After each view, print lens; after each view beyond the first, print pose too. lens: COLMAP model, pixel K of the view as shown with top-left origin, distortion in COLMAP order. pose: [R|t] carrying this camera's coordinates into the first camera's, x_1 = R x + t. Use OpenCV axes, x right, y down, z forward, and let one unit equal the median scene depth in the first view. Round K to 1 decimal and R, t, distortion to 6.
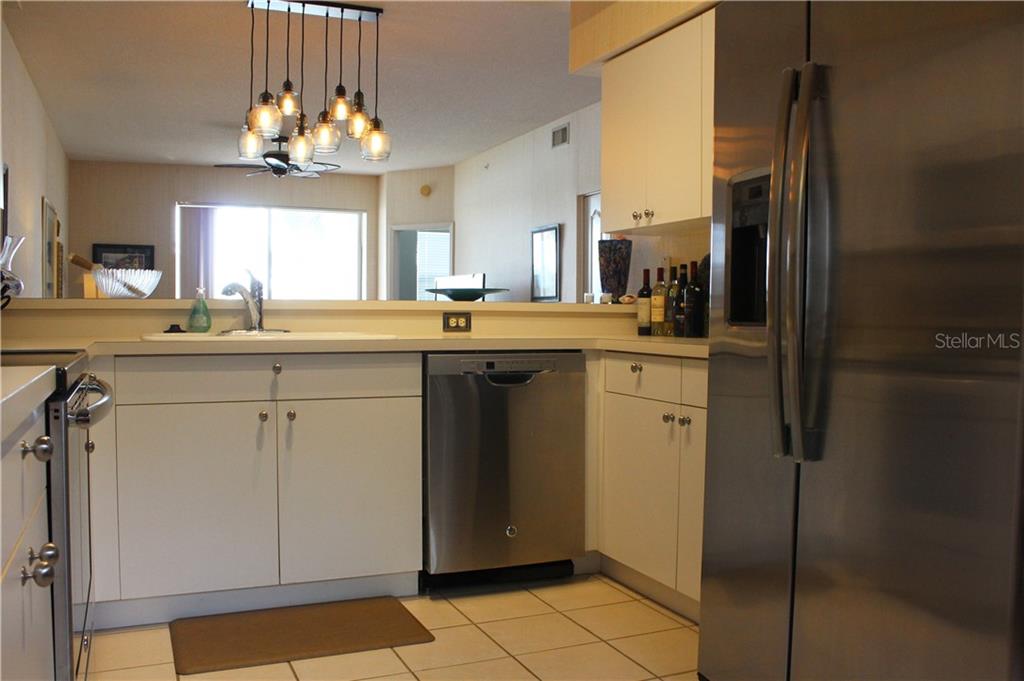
lens RADIAL K [[893.8, 0, 520.6], [0, 893.8, 350.1], [0, 0, 1]] dist [-0.156407, 0.122494]
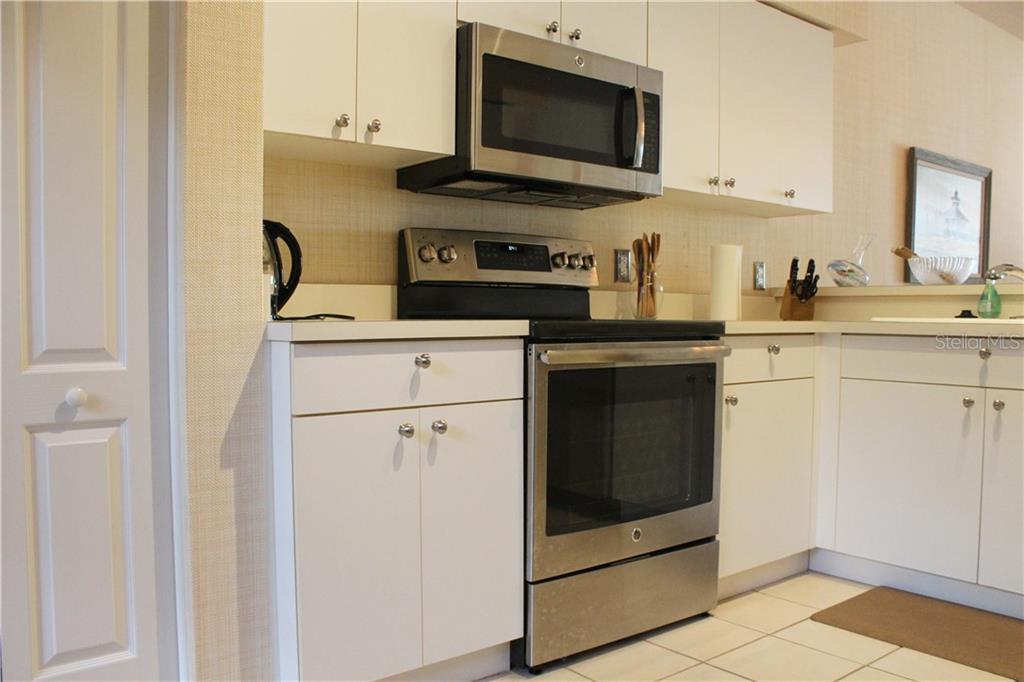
lens RADIAL K [[893.8, 0, 510.3], [0, 893.8, 340.2], [0, 0, 1]] dist [-0.156407, 0.122494]
pose [[0.236739, 0.023721, -0.971284, 0.426824], [-0.043996, 0.998938, 0.013673, 0.014123], [0.970577, 0.039495, 0.237532, 0.247589]]
